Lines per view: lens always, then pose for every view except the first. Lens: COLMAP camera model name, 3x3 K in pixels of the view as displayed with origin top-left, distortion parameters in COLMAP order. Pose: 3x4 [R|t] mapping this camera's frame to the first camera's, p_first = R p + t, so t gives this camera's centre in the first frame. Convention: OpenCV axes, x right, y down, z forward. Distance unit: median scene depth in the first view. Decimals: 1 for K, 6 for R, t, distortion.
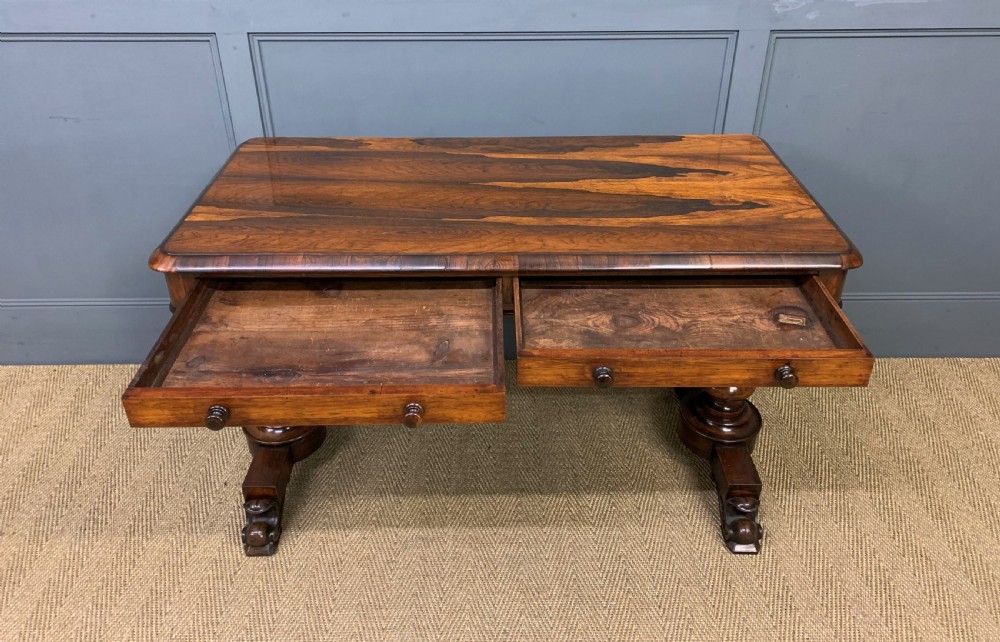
lens RADIAL K [[776.2, 0, 497.0], [0, 776.2, 284.9], [0, 0, 1]] dist [0.013475, 0.005668]
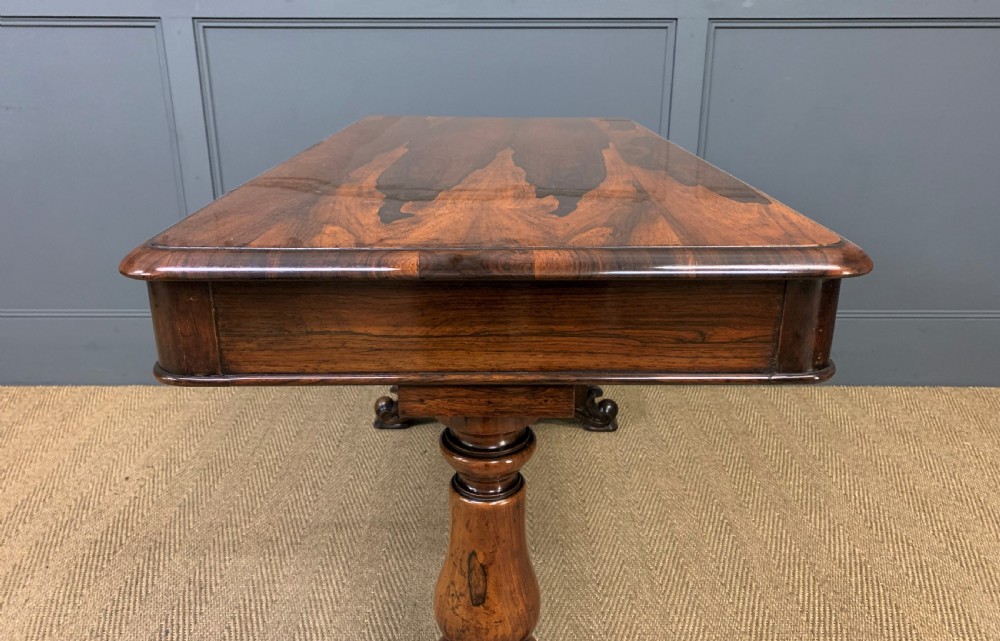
lens RADIAL K [[777.9, 0, 500.0], [0, 777.9, 320.5], [0, 0, 1]] dist [0.009350, 0.001544]
pose [[0.999938, 0.007488, -0.008228, 0.098098], [-0.009000, 0.979202, -0.202687, 0.282905], [0.006539, 0.202749, 0.979209, 0.092205]]
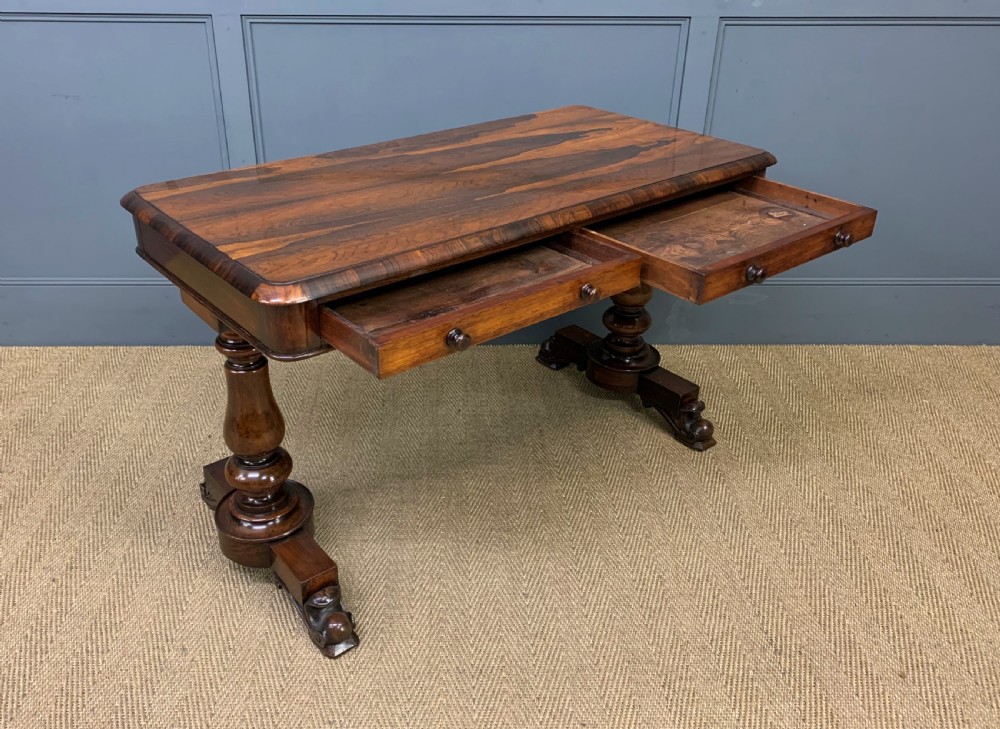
lens RADIAL K [[850.9, 0, 456.7], [0, 850.9, 337.8], [0, 0, 1]] dist [0.033818, -0.047056]
pose [[0.999952, 0.005998, 0.007746, -0.026383], [-0.005529, 0.998228, -0.059246, 0.209079], [-0.008088, 0.059200, 0.998213, -0.181162]]
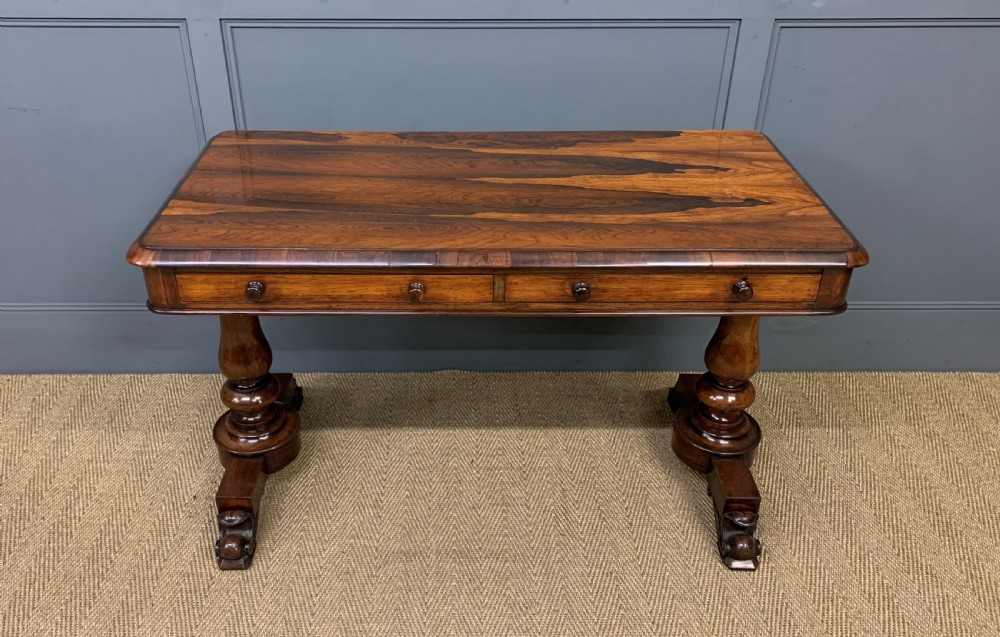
lens RADIAL K [[860.5, 0, 466.7], [0, 860.5, 318.6], [0, 0, 1]] dist [0.015846, 0.002688]
pose [[0.999986, 0.005260, 0.000521, -0.021576], [-0.005267, 0.999883, 0.014362, 0.023493], [-0.000445, -0.014365, 0.999897, -0.053139]]
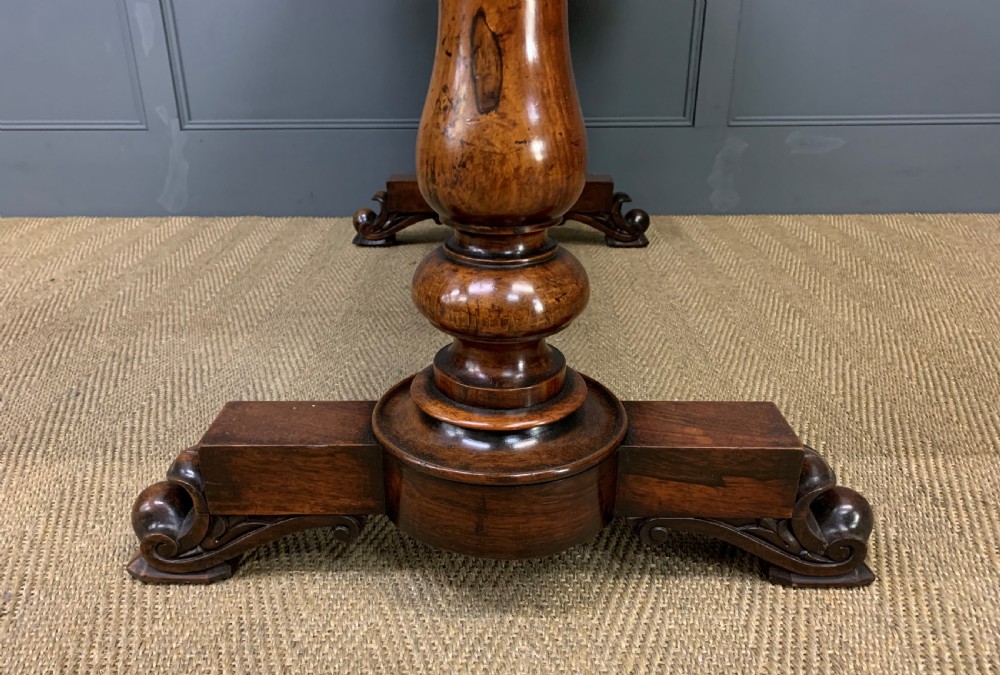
lens RADIAL K [[784.2, 0, 478.2], [0, 784.2, 374.6], [0, 0, 1]] dist [0.014633, -0.003954]
pose [[0.999459, 0.009302, -0.031548, 0.088933], [-0.013113, 0.992343, -0.122817, 0.477548], [0.030164, 0.123164, 0.991928, 0.311237]]
